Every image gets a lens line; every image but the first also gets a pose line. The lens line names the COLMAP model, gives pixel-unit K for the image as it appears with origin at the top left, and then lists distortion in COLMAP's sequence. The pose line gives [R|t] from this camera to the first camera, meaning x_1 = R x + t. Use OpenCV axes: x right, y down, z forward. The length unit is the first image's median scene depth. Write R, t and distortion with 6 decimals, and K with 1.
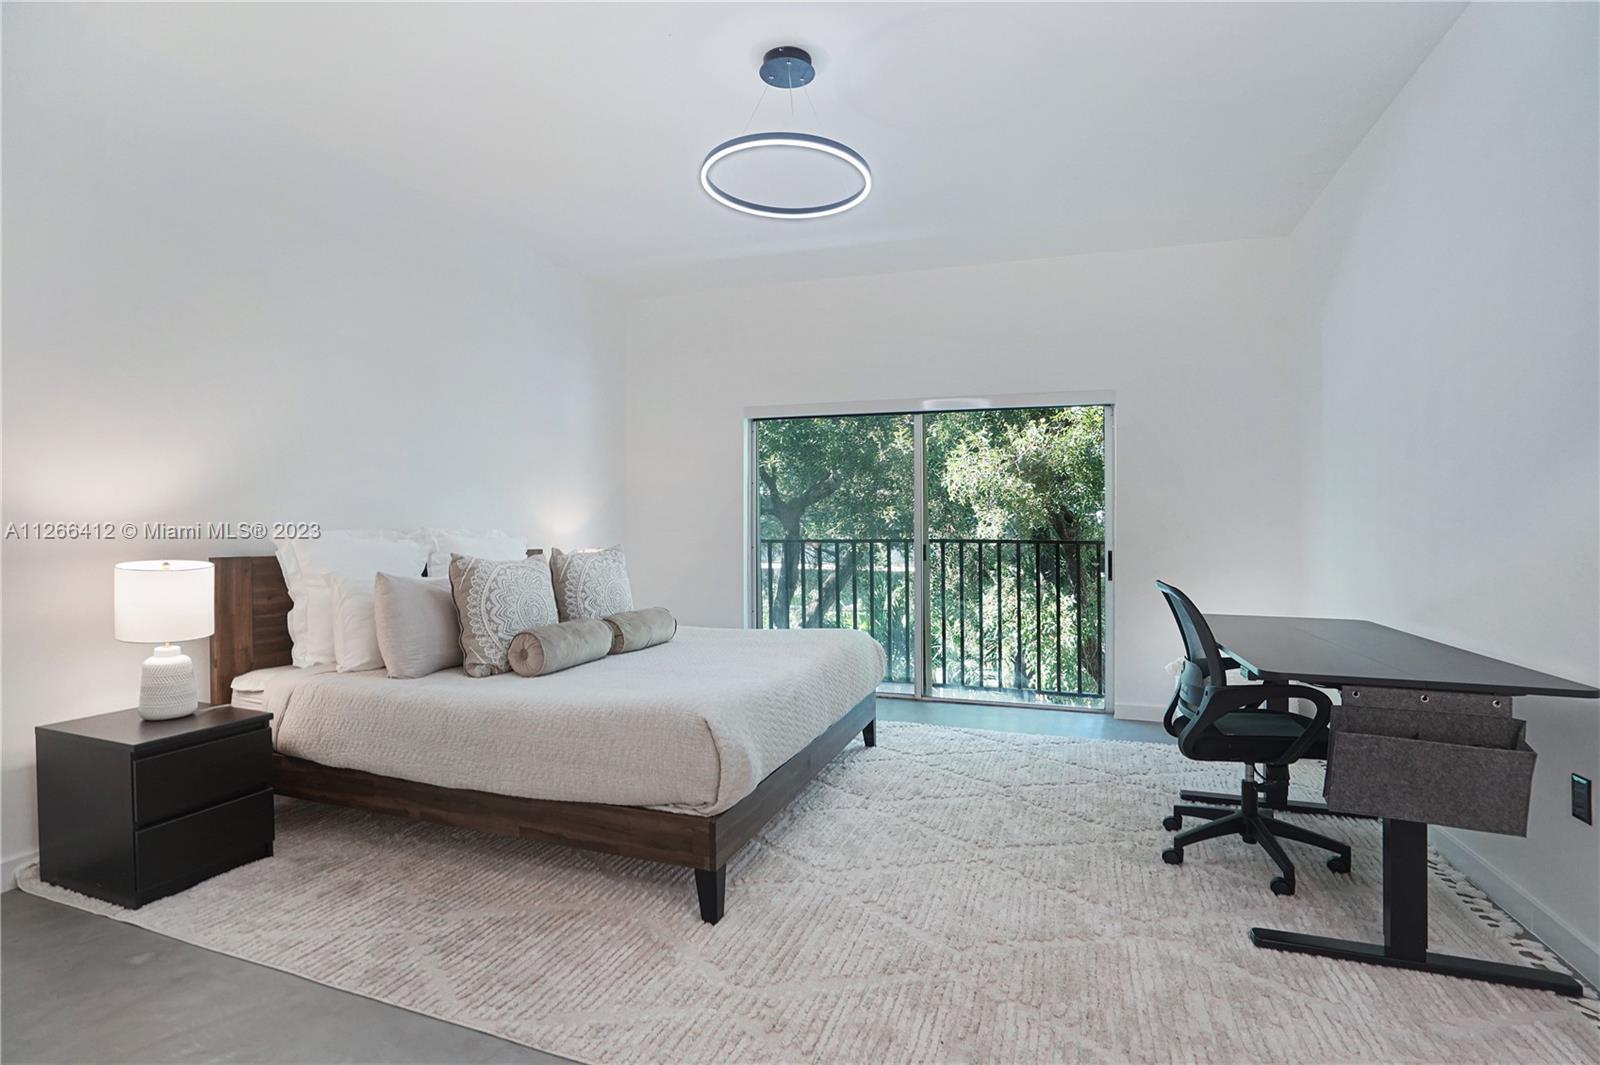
lens RADIAL K [[756.7, 0, 800.0], [0, 756.7, 532.5], [0, 0, 1]] dist [-0.049663, 0.017944]
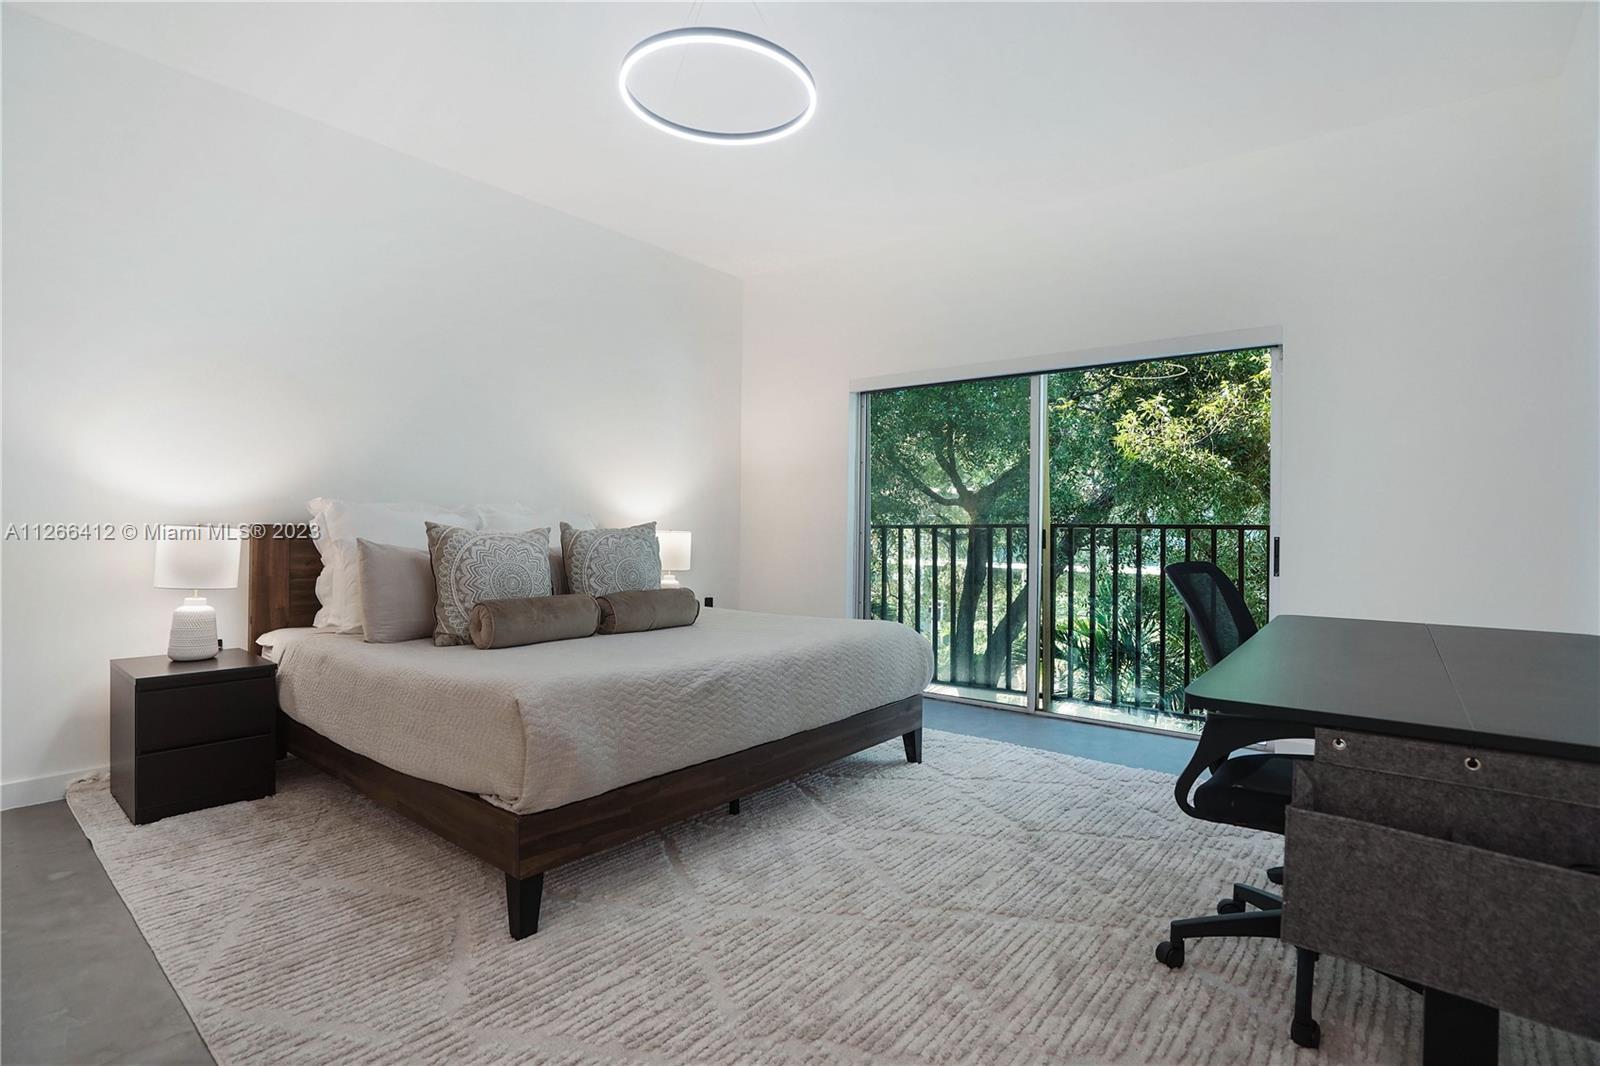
lens RADIAL K [[766.8, 0, 815.3], [0, 766.8, 505.5], [0, 0, 1]] dist [-0.058208, 0.018485]
pose [[0.946198, -0.004235, -0.323561, 0.350056], [-0.006816, 0.999432, -0.033015, 0.034689], [0.323517, 0.033444, 0.945631, 0.198227]]
